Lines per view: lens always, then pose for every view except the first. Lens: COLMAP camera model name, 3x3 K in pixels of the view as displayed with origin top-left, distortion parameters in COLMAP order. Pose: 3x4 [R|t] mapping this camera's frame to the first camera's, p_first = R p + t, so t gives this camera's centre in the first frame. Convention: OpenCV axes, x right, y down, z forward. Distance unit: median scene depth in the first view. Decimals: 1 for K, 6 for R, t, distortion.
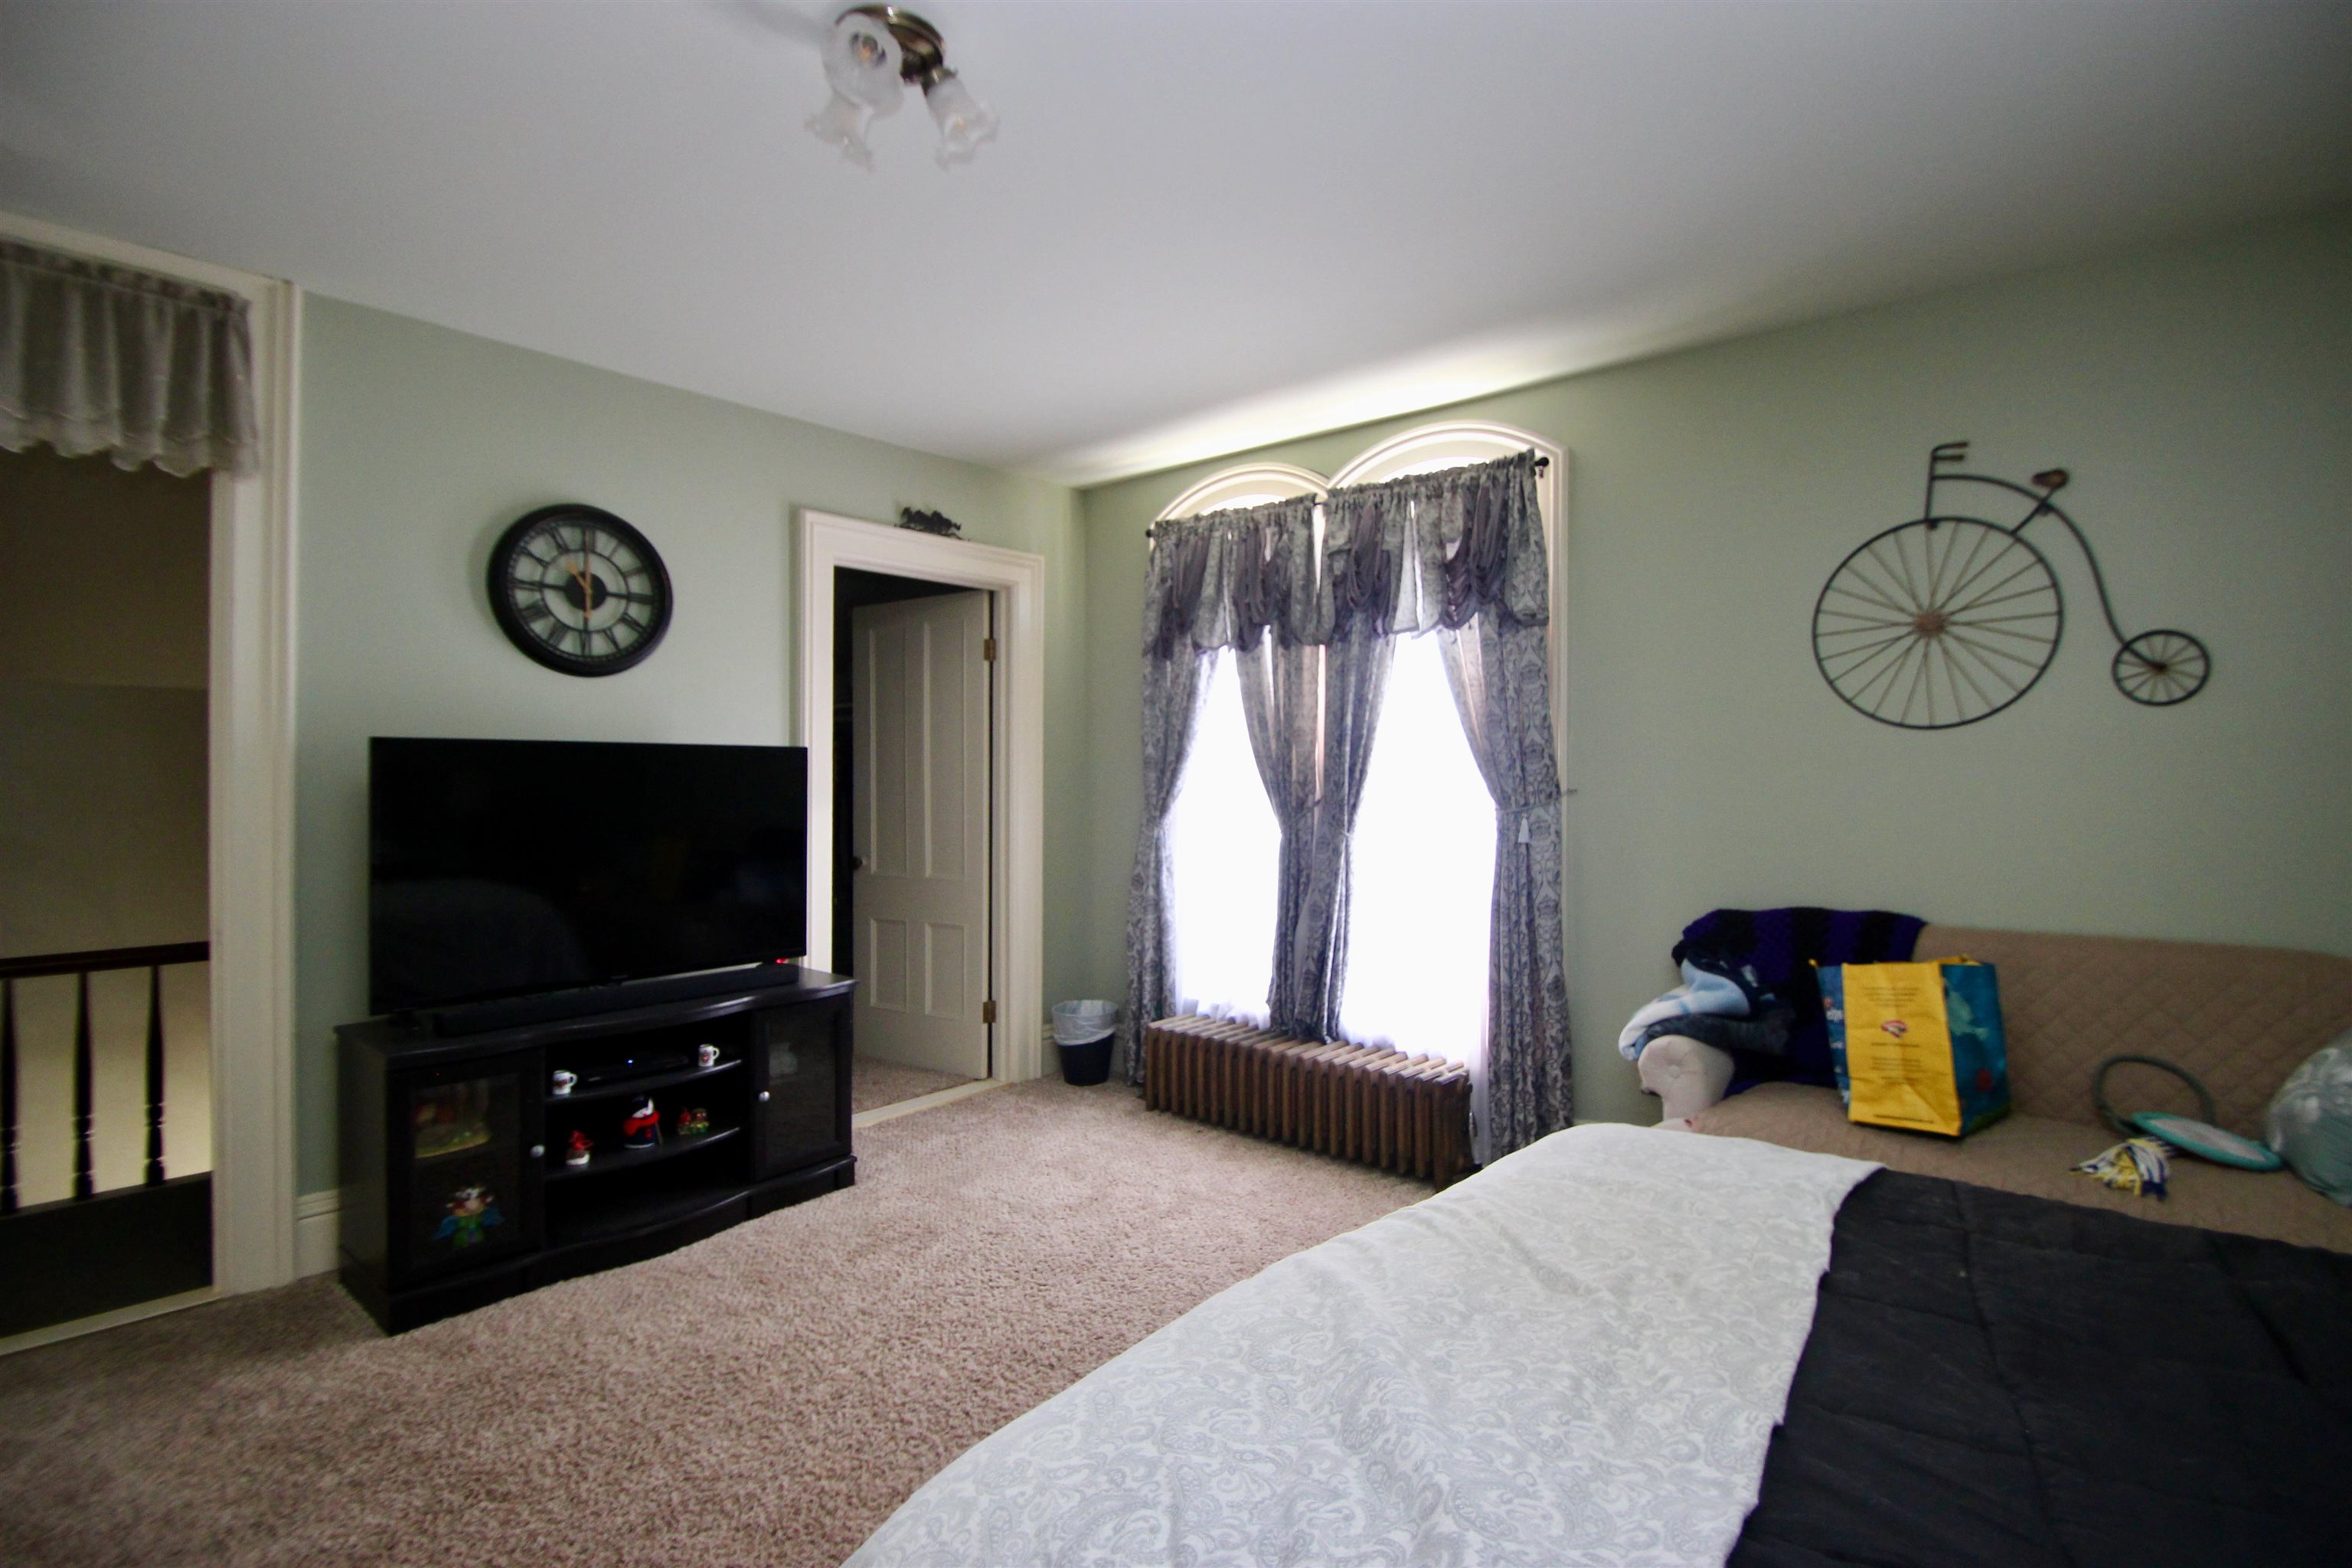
lens RADIAL K [[1092.0, 0, 1188.3], [0, 1092.0, 775.5], [0, 0, 1]] dist [0.020925, -0.022452]
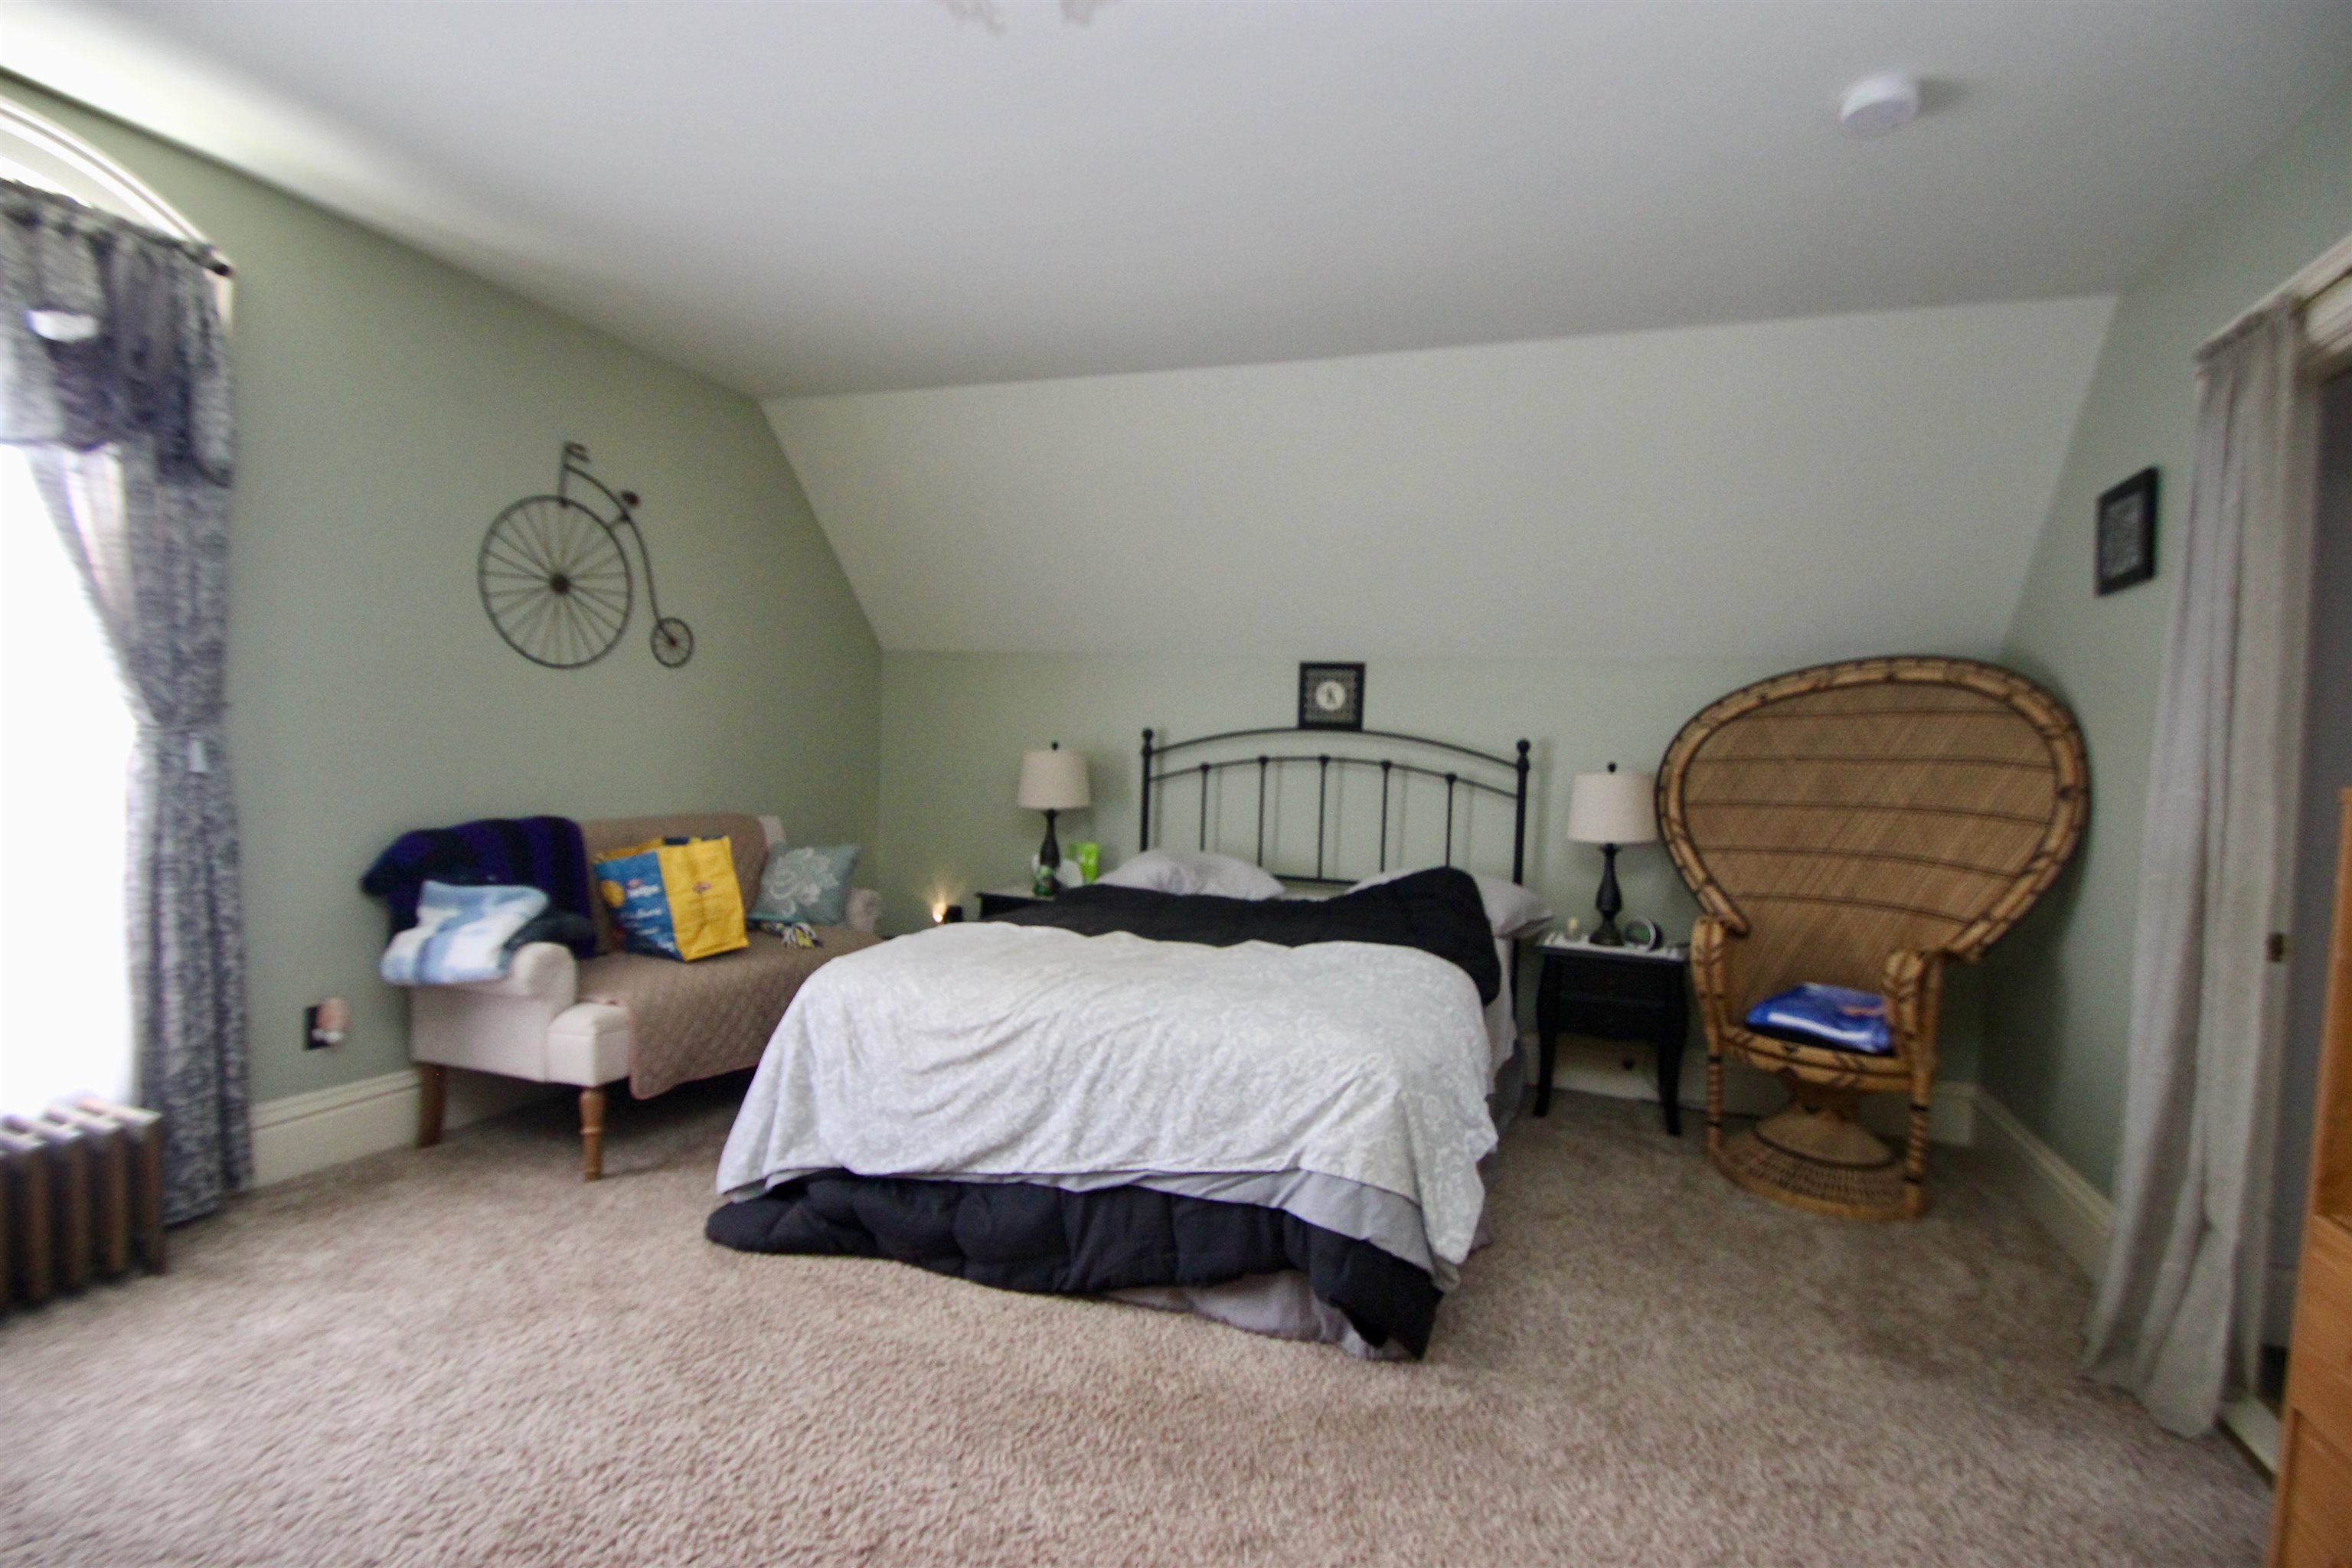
lens RADIAL K [[1092.0, 0, 1188.3], [0, 1092.0, 775.5], [0, 0, 1]] dist [0.020925, -0.022452]
pose [[-0.327125, -0.040717, 0.944104, -0.729057], [-0.052132, 0.998327, 0.024993, 0.011793], [-0.943542, -0.041042, -0.328700, 0.706306]]
